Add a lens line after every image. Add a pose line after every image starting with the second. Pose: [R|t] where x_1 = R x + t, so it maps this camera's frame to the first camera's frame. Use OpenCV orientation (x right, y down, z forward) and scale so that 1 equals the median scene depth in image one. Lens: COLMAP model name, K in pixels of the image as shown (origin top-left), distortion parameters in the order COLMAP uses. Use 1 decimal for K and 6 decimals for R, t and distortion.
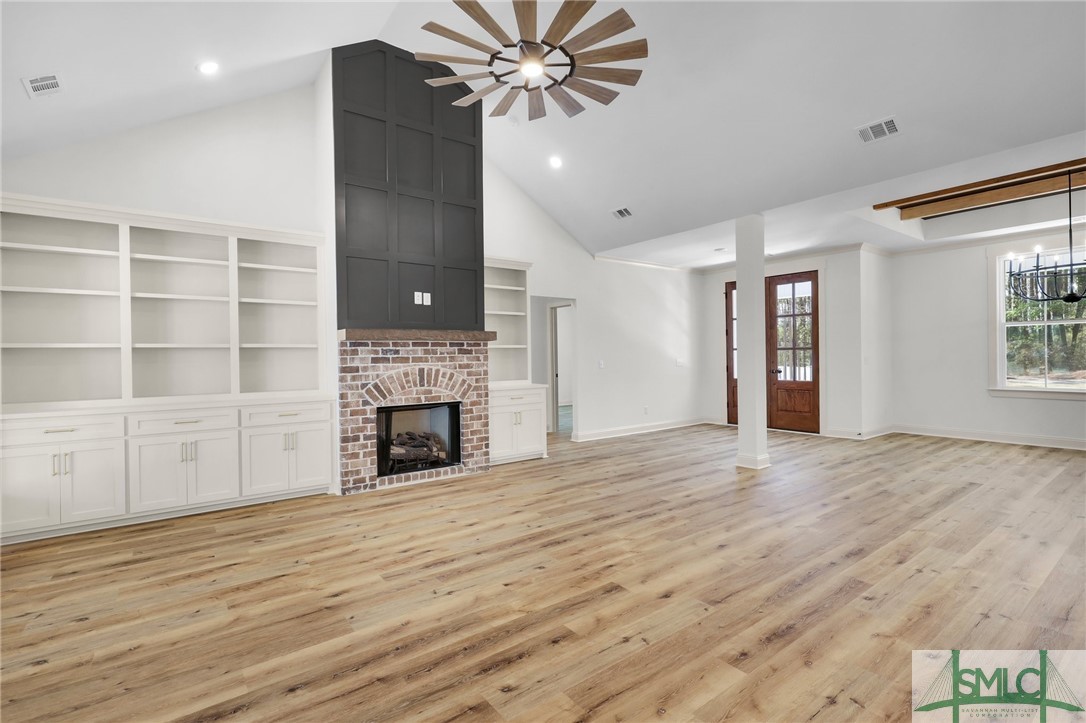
lens RADIAL K [[503.5, 0, 545.7], [0, 503.5, 357.2], [0, 0, 1]] dist [0.001206, 0.000135]
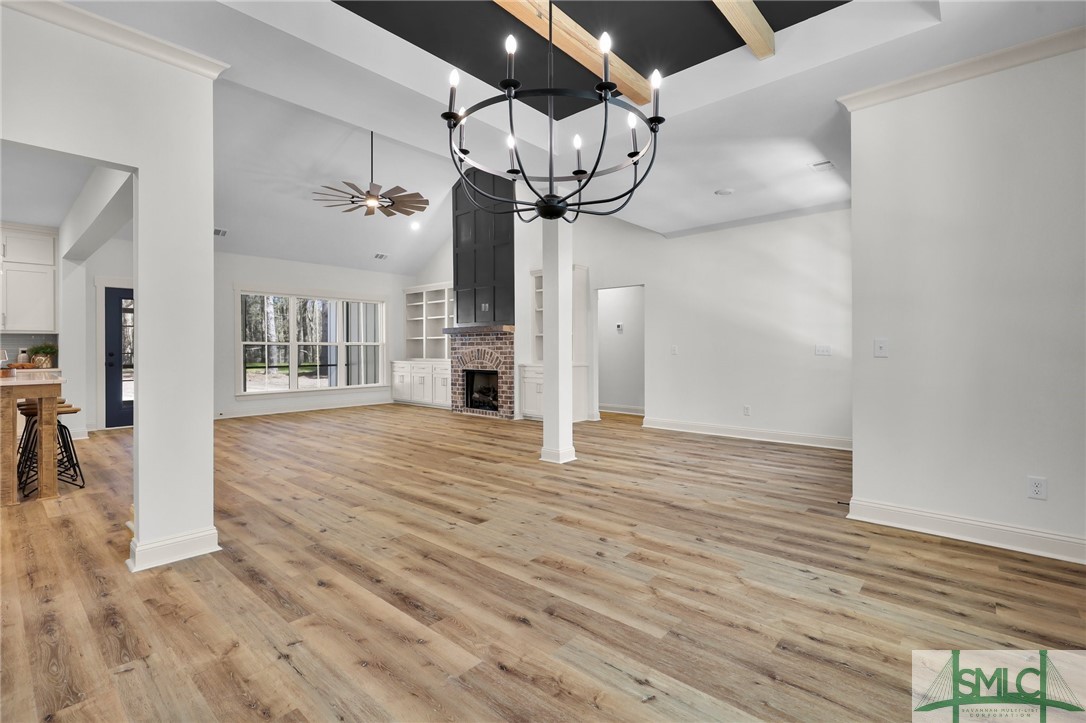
lens RADIAL K [[491.9, 0, 544.2], [0, 491.9, 360.1], [0, 0, 1]] dist [0.000358, -0.000212]
pose [[0.195320, 0.026181, -0.980390, 1.522117], [-0.005754, 0.999657, 0.025549, 0.016961], [0.980723, 0.000651, 0.195404, 0.949432]]
